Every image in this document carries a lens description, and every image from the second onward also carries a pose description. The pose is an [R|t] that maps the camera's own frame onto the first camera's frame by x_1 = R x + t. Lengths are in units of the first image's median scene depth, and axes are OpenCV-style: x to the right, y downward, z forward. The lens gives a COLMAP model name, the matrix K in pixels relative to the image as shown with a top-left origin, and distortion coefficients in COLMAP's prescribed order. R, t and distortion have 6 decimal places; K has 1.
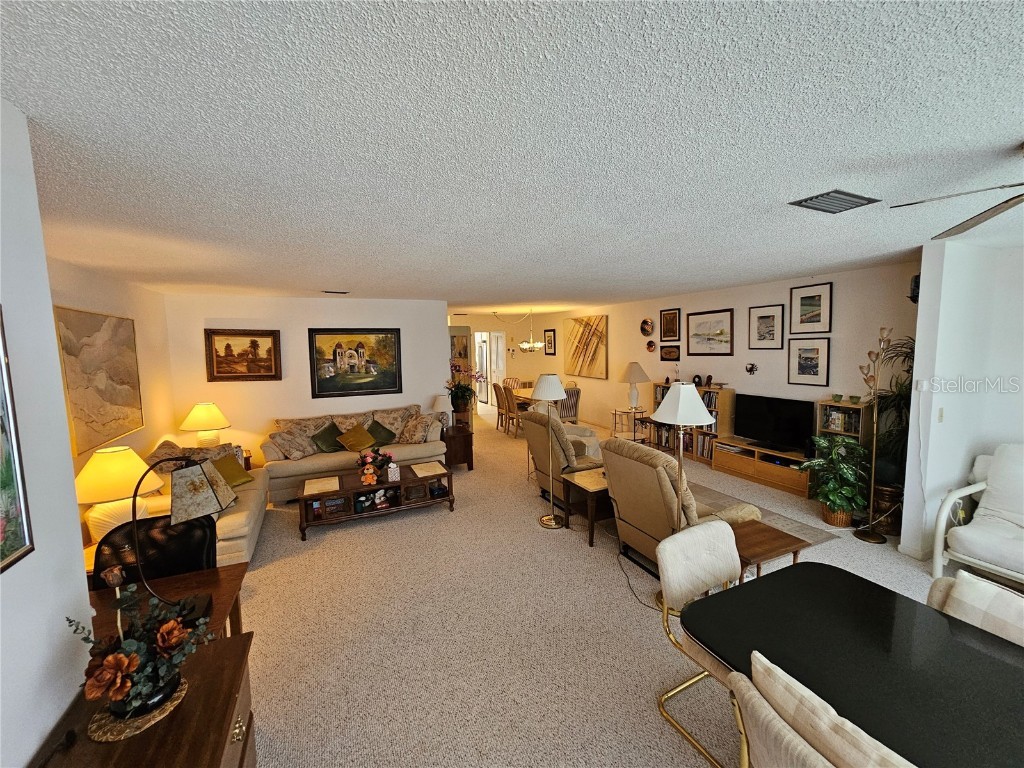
lens RADIAL K [[416.5, 0, 513.0], [0, 416.5, 378.0], [0, 0, 1]] dist [-0.003678, -0.000050]
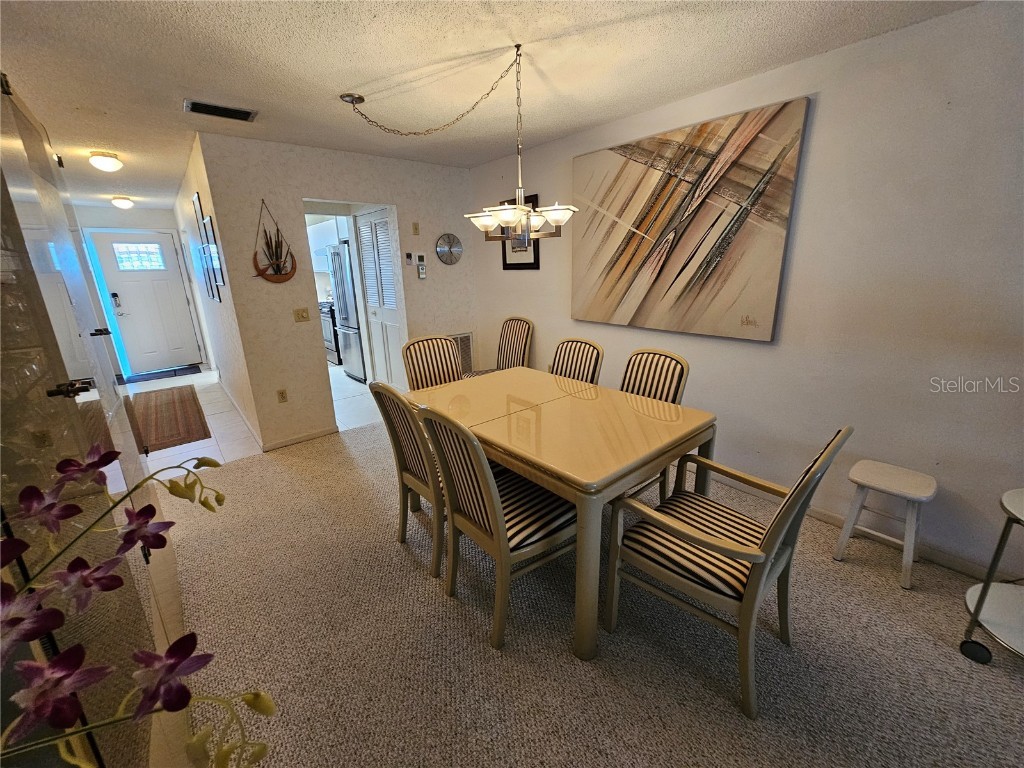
lens RADIAL K [[416.5, 0, 508.2], [0, 416.5, 382.6], [0, 0, 1]] dist [-0.003678, -0.000050]
pose [[0.967220, -0.074202, 0.242855, -0.028485], [0.027752, 0.981514, 0.189367, -0.028672], [-0.252417, -0.176420, 0.951400, 0.710497]]
